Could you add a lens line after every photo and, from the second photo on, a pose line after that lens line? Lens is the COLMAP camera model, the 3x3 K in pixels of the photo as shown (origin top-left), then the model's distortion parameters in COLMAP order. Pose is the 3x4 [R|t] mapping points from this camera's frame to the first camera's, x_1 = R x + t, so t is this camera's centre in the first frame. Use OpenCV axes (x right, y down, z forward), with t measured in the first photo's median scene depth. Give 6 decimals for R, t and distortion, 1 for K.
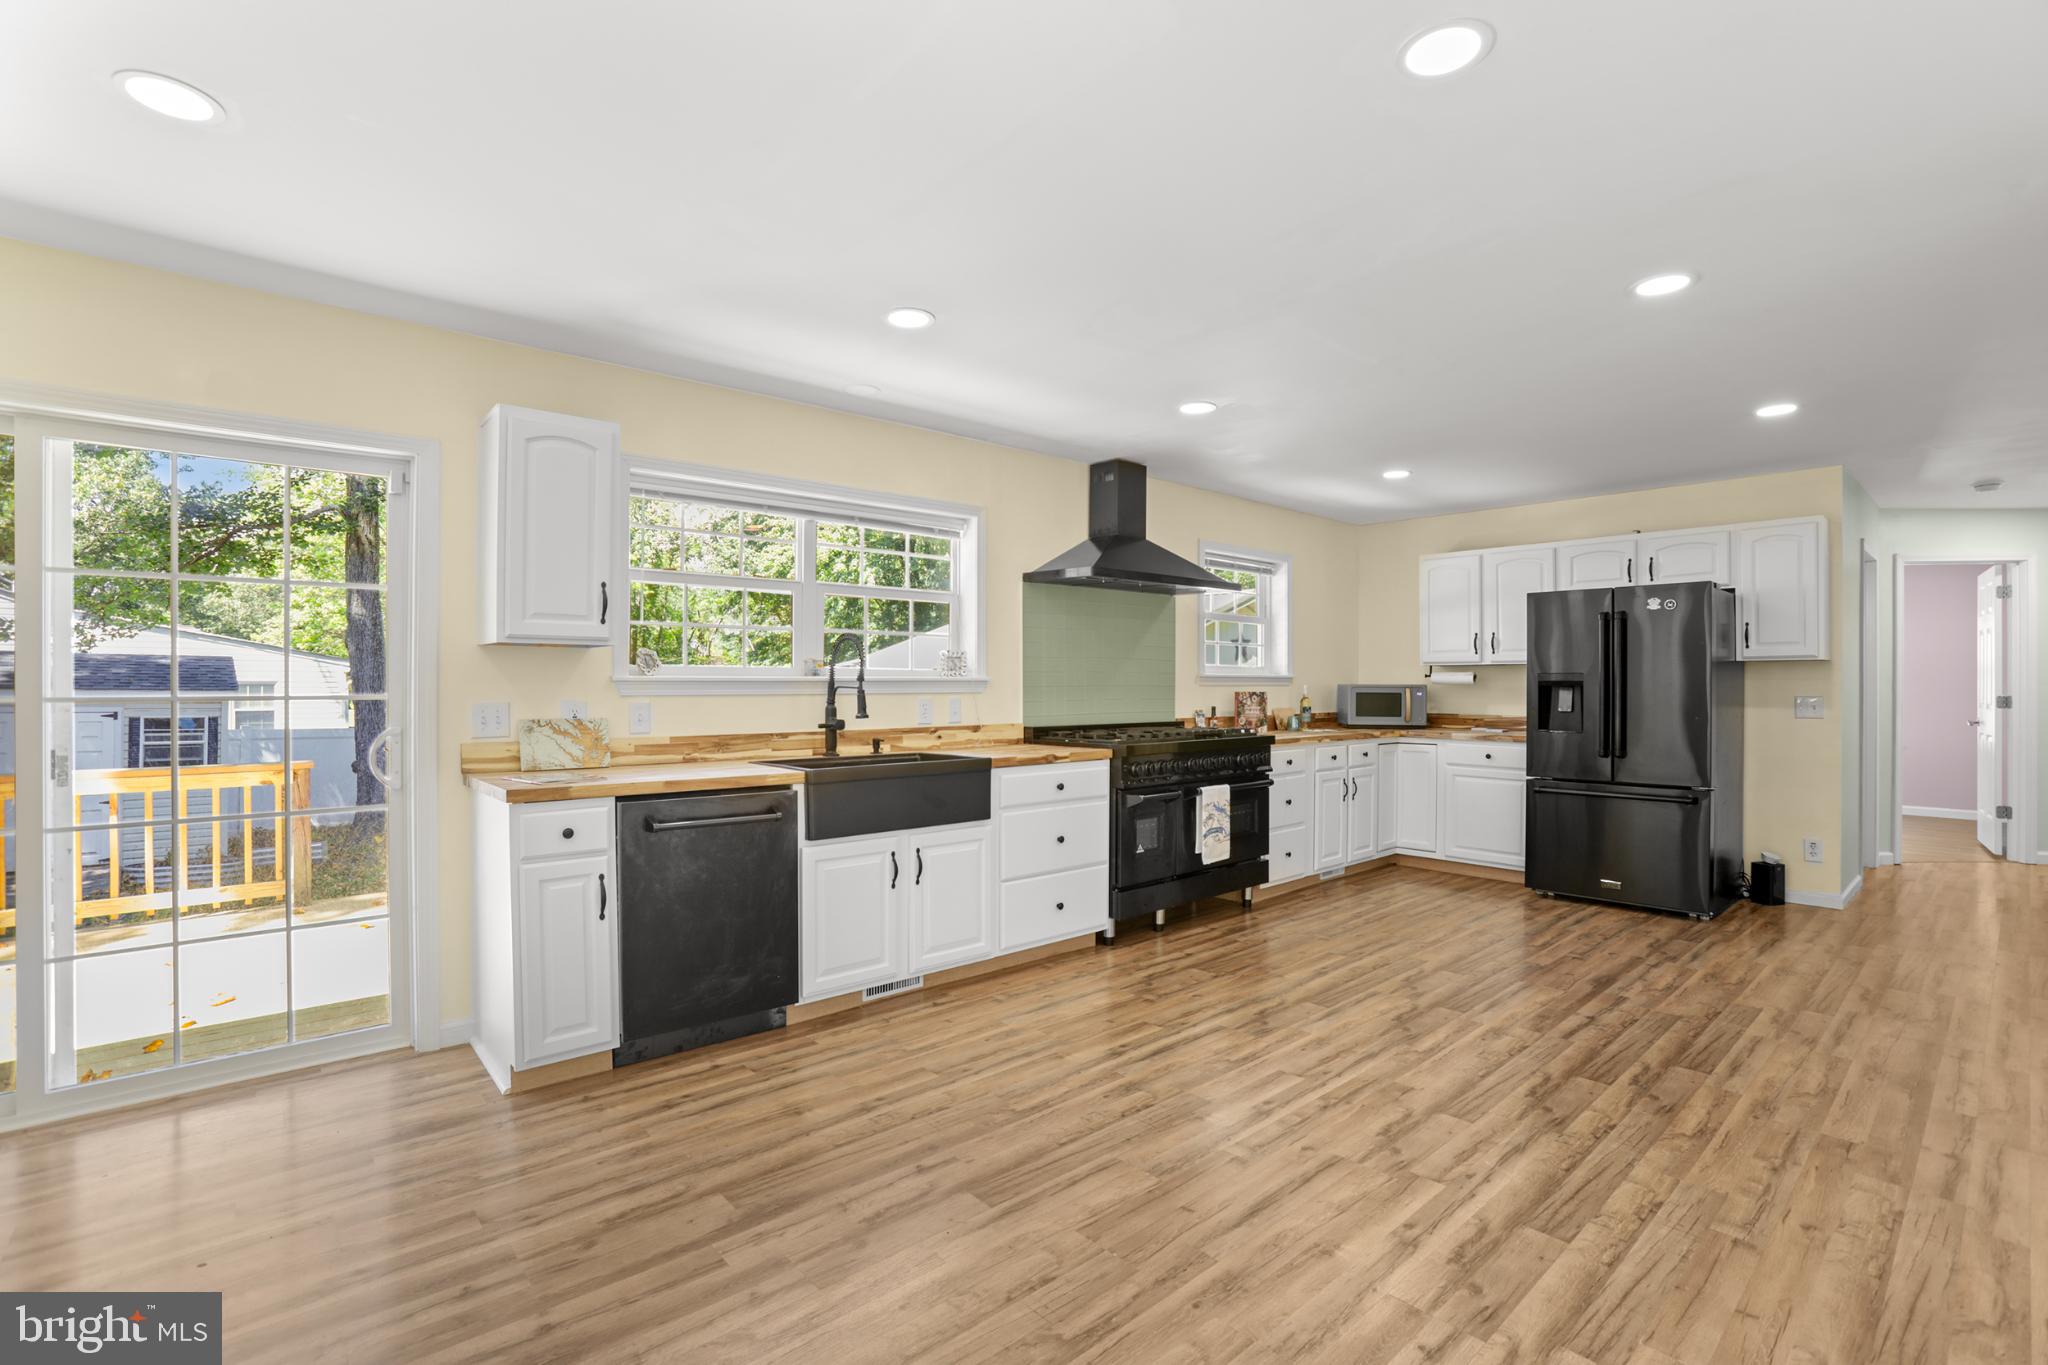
lens RADIAL K [[932.9, 0, 1012.9], [0, 932.9, 686.9], [0, 0, 1]] dist [-0.068071, 0.022397]
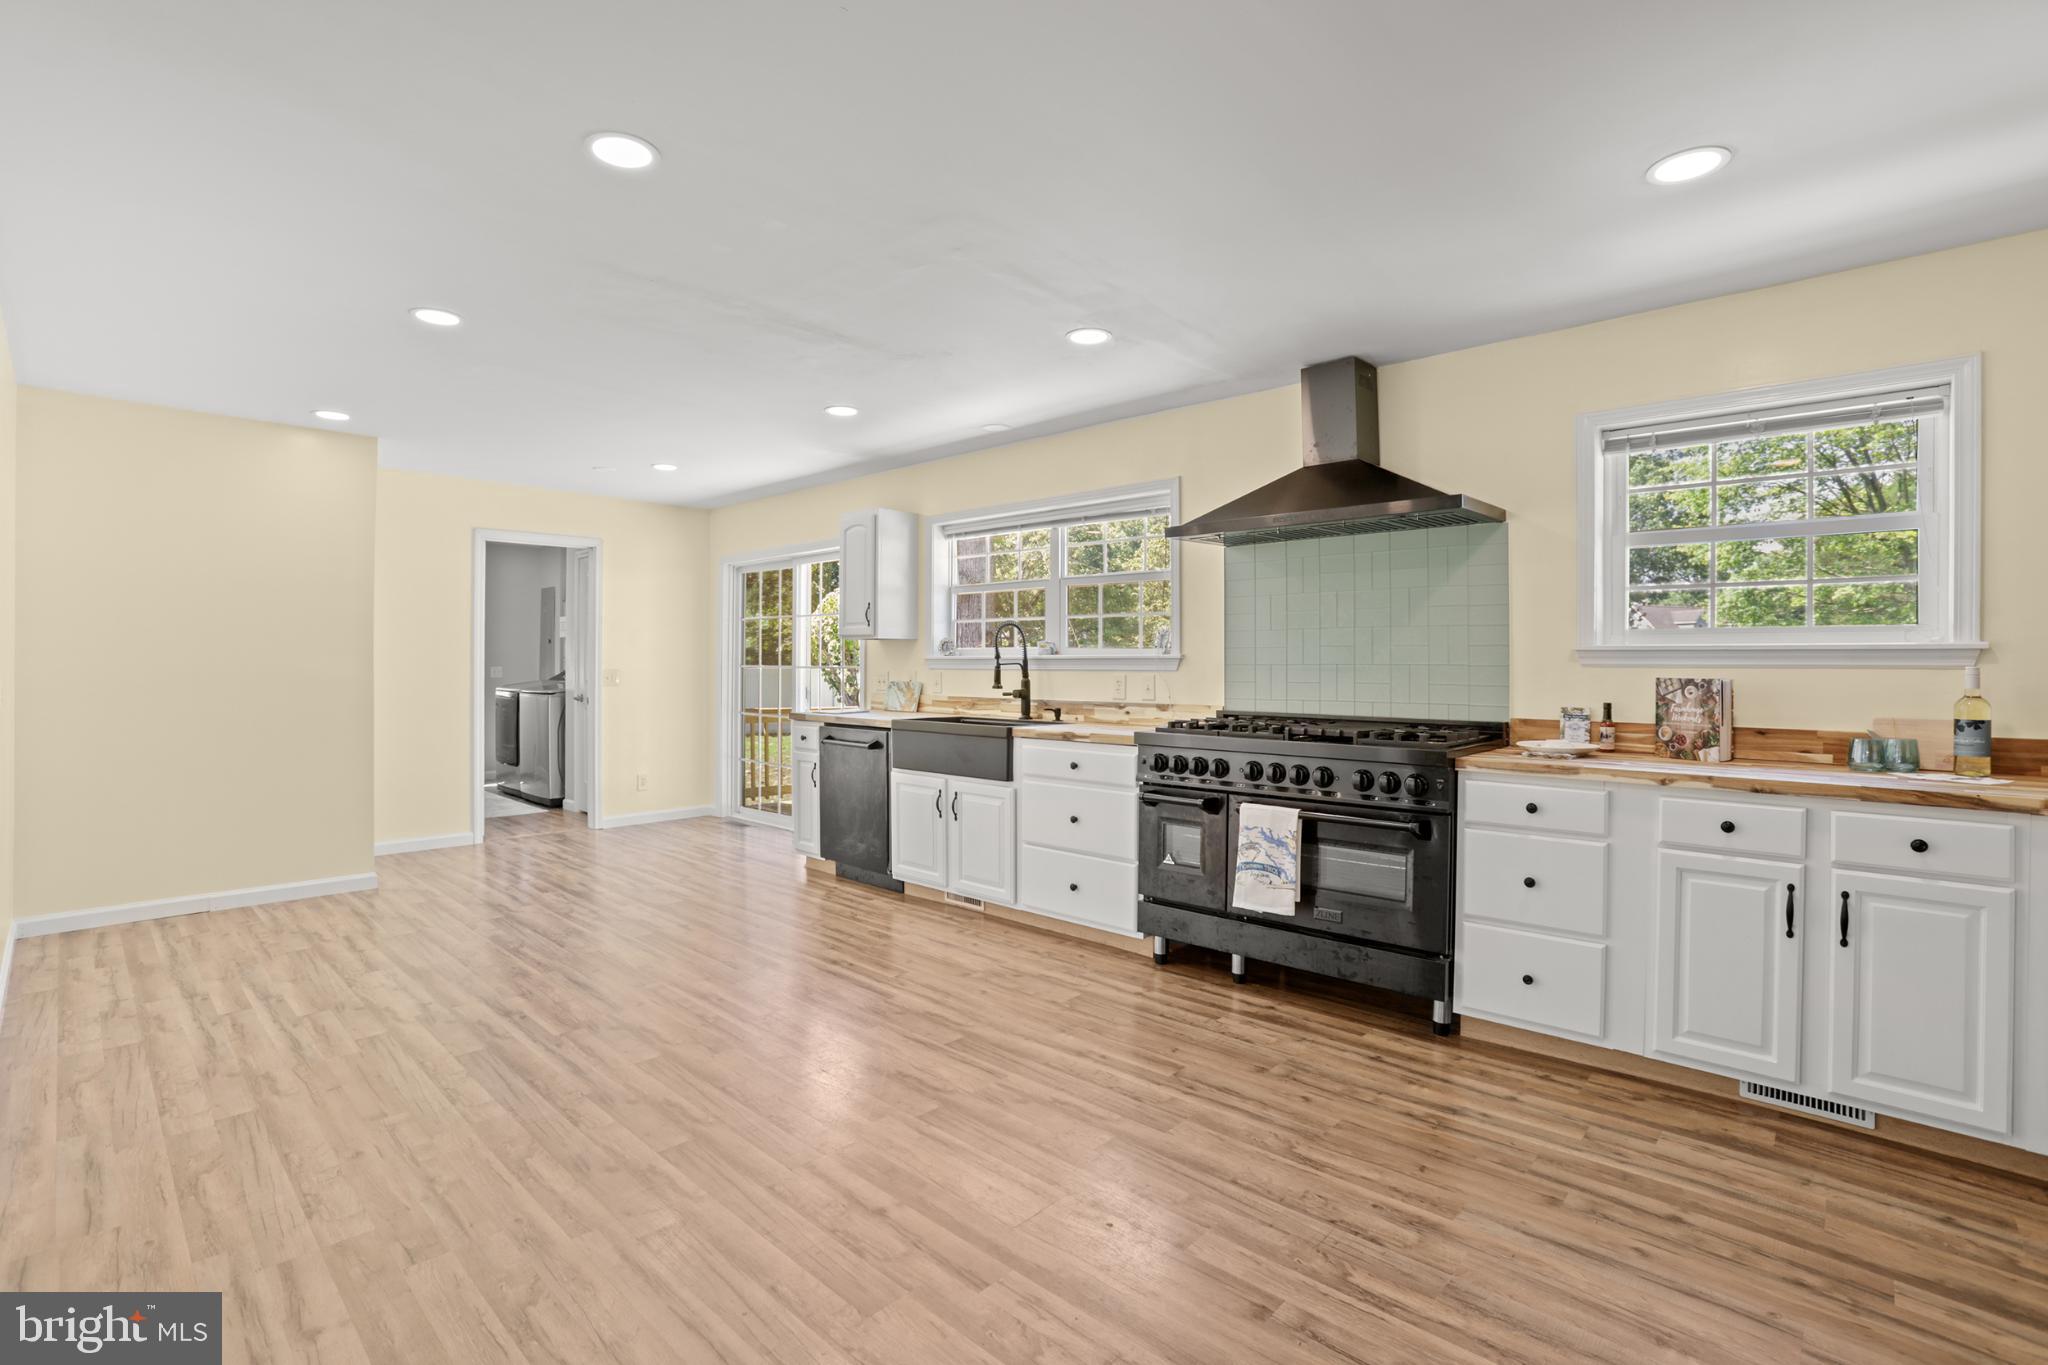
lens RADIAL K [[932.9, 0, 1012.9], [0, 932.9, 686.9], [0, 0, 1]] dist [-0.068071, 0.022397]
pose [[0.097272, 0.030418, -0.994793, 1.134813], [-0.000308, 0.999534, 0.030533, -0.007849], [0.995258, -0.002664, 0.097236, 0.934312]]
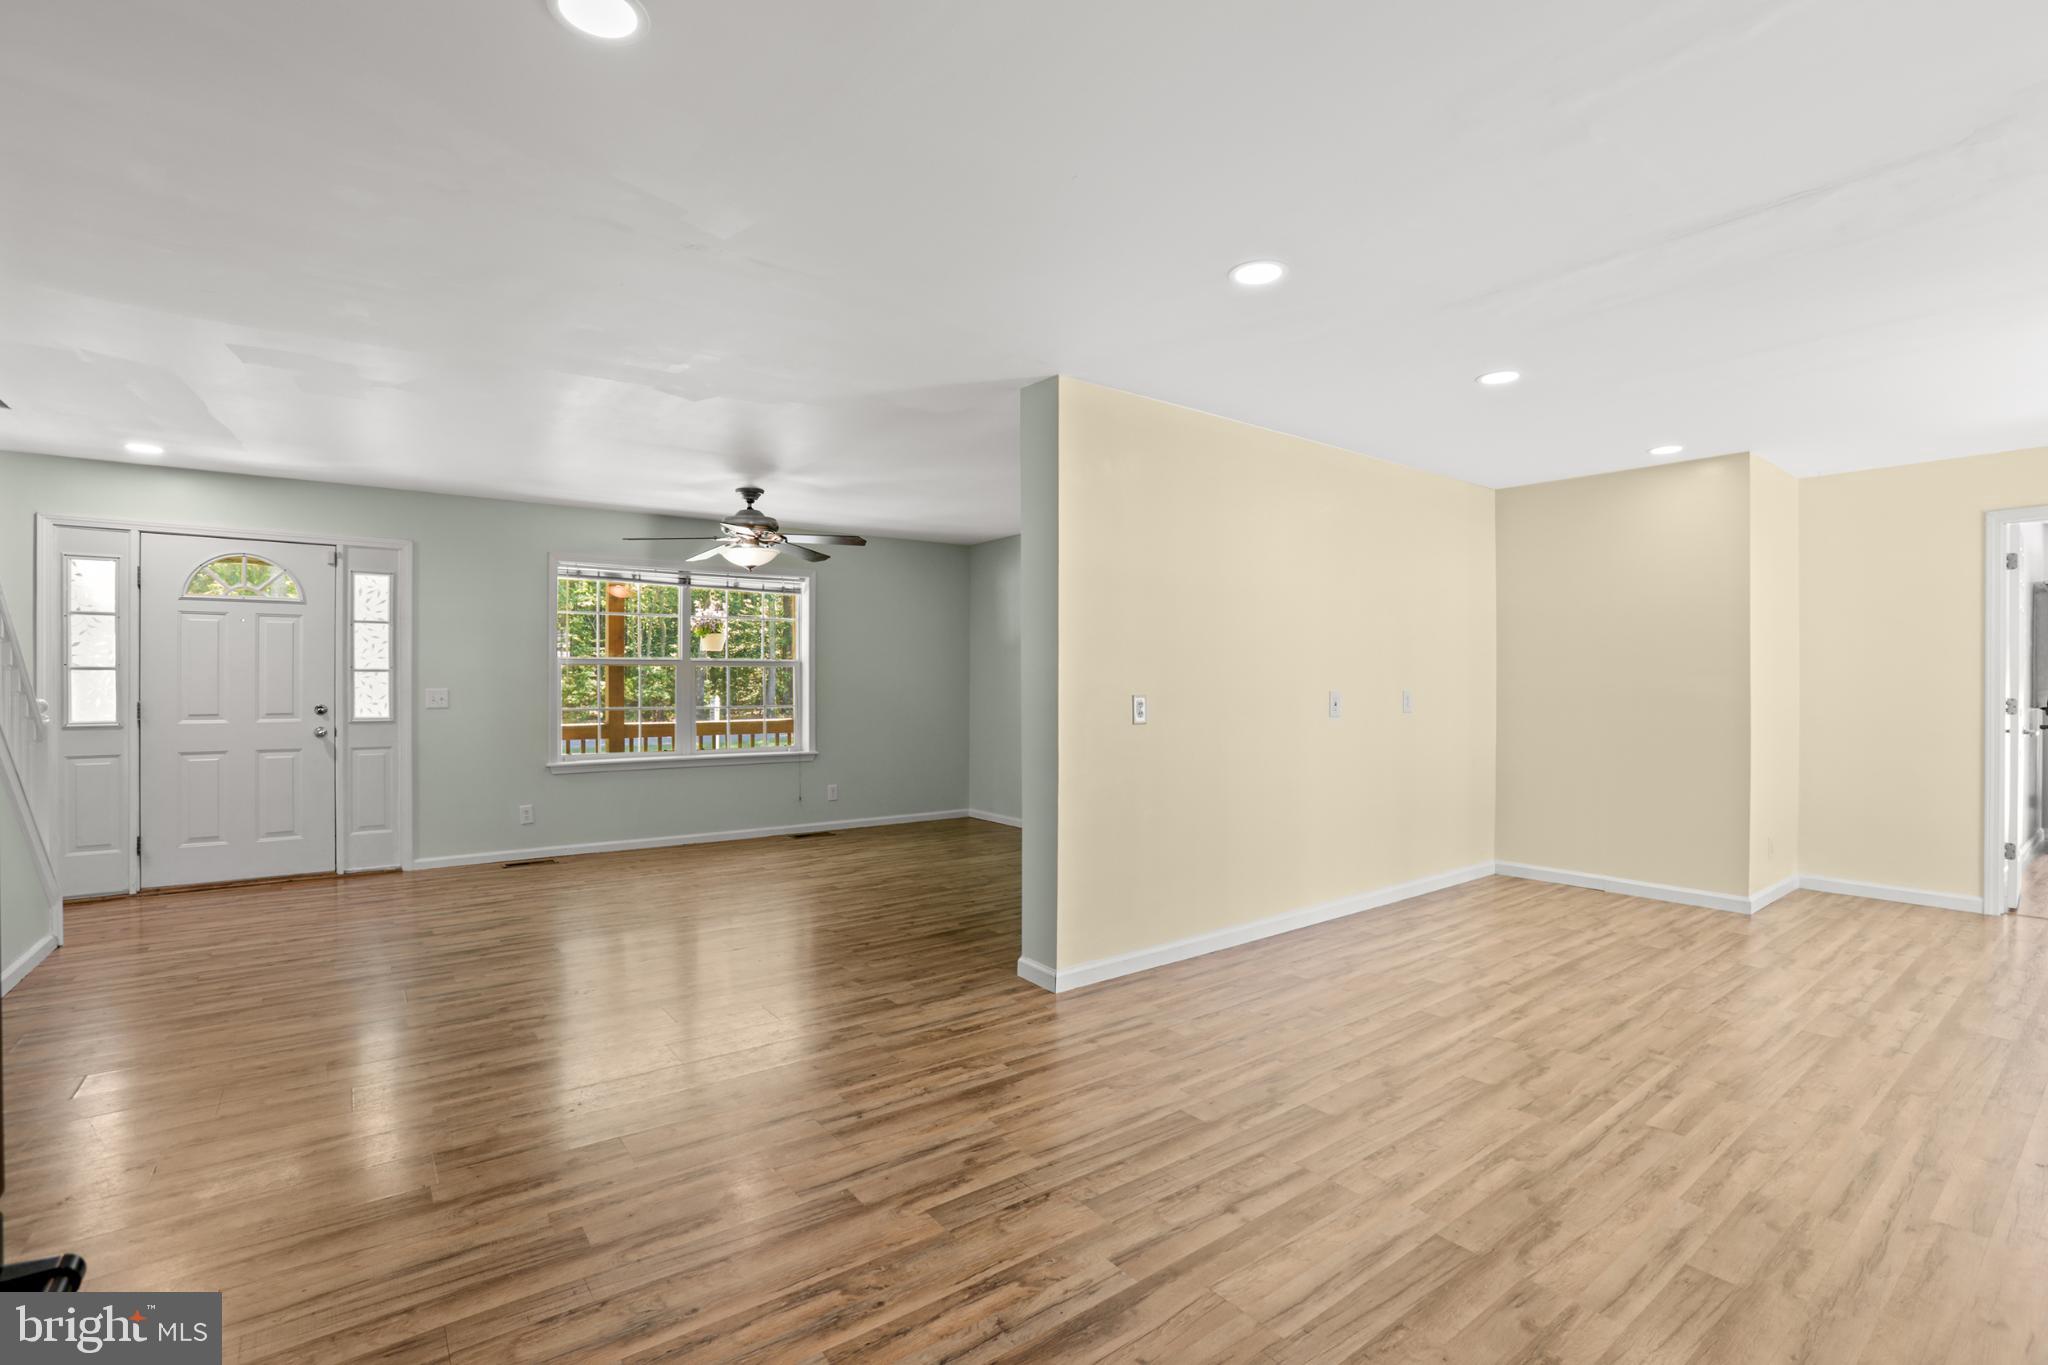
lens RADIAL K [[932.9, 0, 1012.9], [0, 932.9, 686.9], [0, 0, 1]] dist [-0.068071, 0.022397]
pose [[-0.997000, 0.004098, 0.077288, 0.669729], [0.004088, 0.999992, -0.000290, 0.001363], [-0.077288, 0.000027, -0.997009, 1.490088]]
